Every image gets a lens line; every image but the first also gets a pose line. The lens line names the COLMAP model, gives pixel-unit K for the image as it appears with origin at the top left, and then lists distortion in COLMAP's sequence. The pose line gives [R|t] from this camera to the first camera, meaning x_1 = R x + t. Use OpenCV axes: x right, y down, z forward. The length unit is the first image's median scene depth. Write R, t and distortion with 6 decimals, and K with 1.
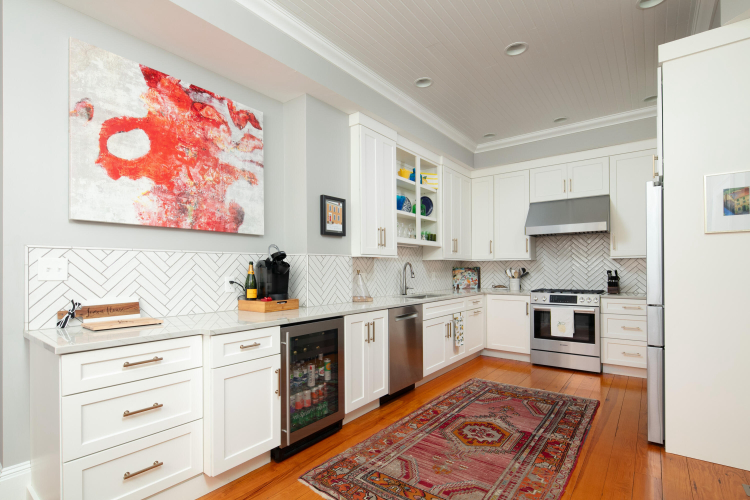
lens RADIAL K [[368.7, 0, 367.6], [0, 368.7, 271.4], [0, 0, 1]] dist [0.004954, -0.002128]
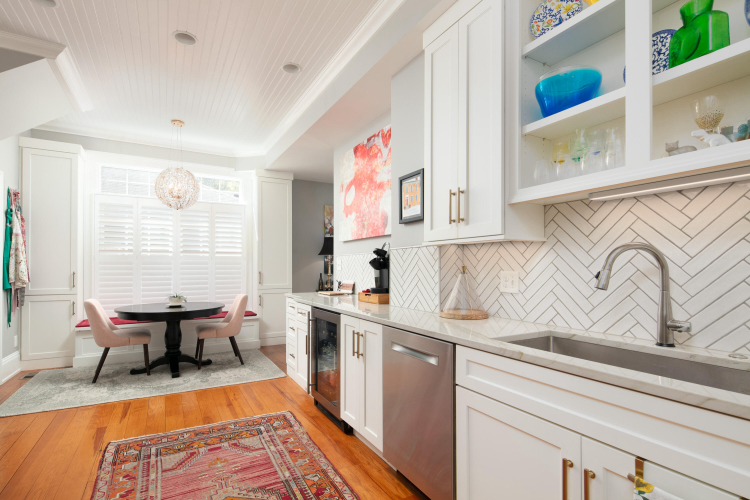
lens RADIAL K [[368.7, 0, 368.8], [0, 368.7, 266.5], [0, 0, 1]] dist [0.004954, -0.002128]
pose [[-0.398665, 0.001971, -0.917095, 0.585848], [-0.003917, 0.999985, 0.003852, -0.004314], [0.917088, 0.005128, -0.398651, 1.081367]]
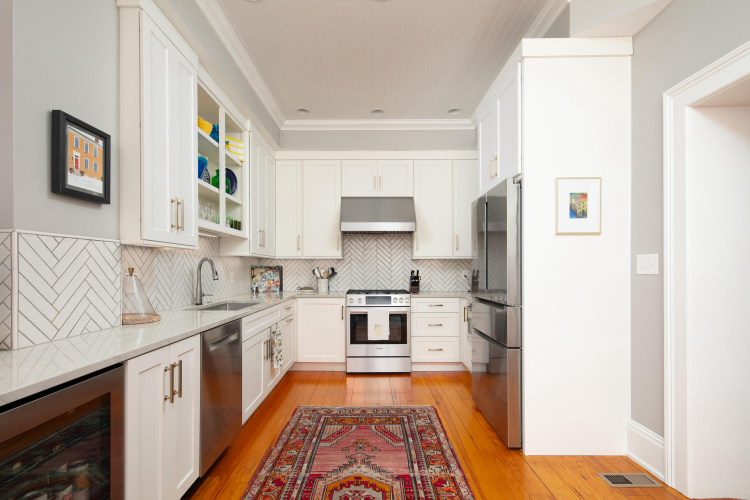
lens RADIAL K [[368.7, 0, 373.3], [0, 368.7, 268.6], [0, 0, 1]] dist [0.004954, -0.002128]
pose [[0.793879, 0.006583, 0.608040, -0.074284], [-0.001520, 0.999960, -0.008842, 0.002110], [-0.608073, 0.006095, 0.793858, 0.311252]]
